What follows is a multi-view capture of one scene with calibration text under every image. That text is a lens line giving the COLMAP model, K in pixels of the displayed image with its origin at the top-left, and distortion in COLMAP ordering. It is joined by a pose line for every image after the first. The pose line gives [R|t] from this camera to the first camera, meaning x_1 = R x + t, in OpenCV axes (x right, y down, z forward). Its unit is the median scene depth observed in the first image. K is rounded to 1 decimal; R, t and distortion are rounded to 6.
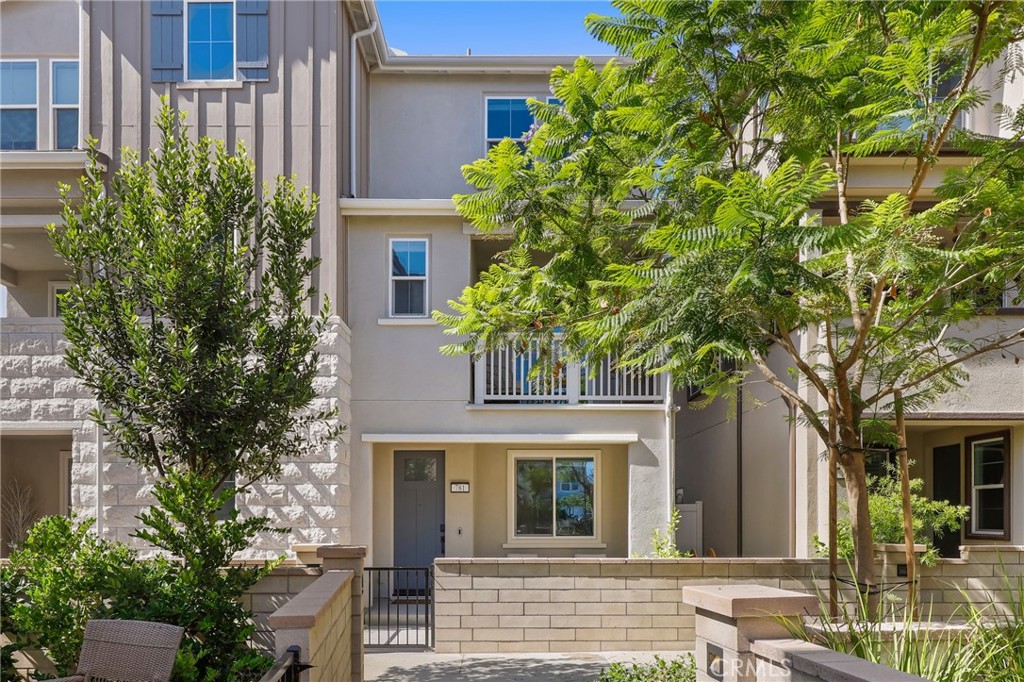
lens RADIAL K [[470.2, 0, 511.9], [0, 470.2, 336.6], [0, 0, 1]] dist [-0.001046, -0.000153]
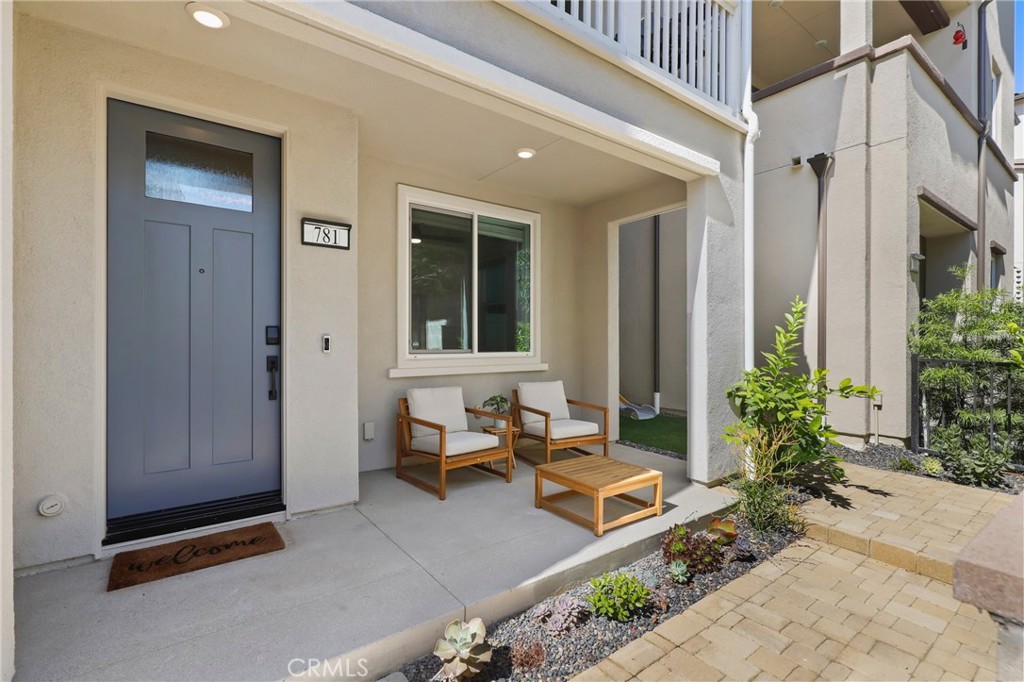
lens RADIAL K [[470.2, 0, 511.9], [0, 470.2, 336.6], [0, 0, 1]] dist [-0.001046, -0.000153]
pose [[0.809106, 0.003666, 0.587651, -0.201320], [-0.198934, 0.942650, 0.268021, 0.255549], [-0.552967, -0.333761, 0.763433, 0.575783]]
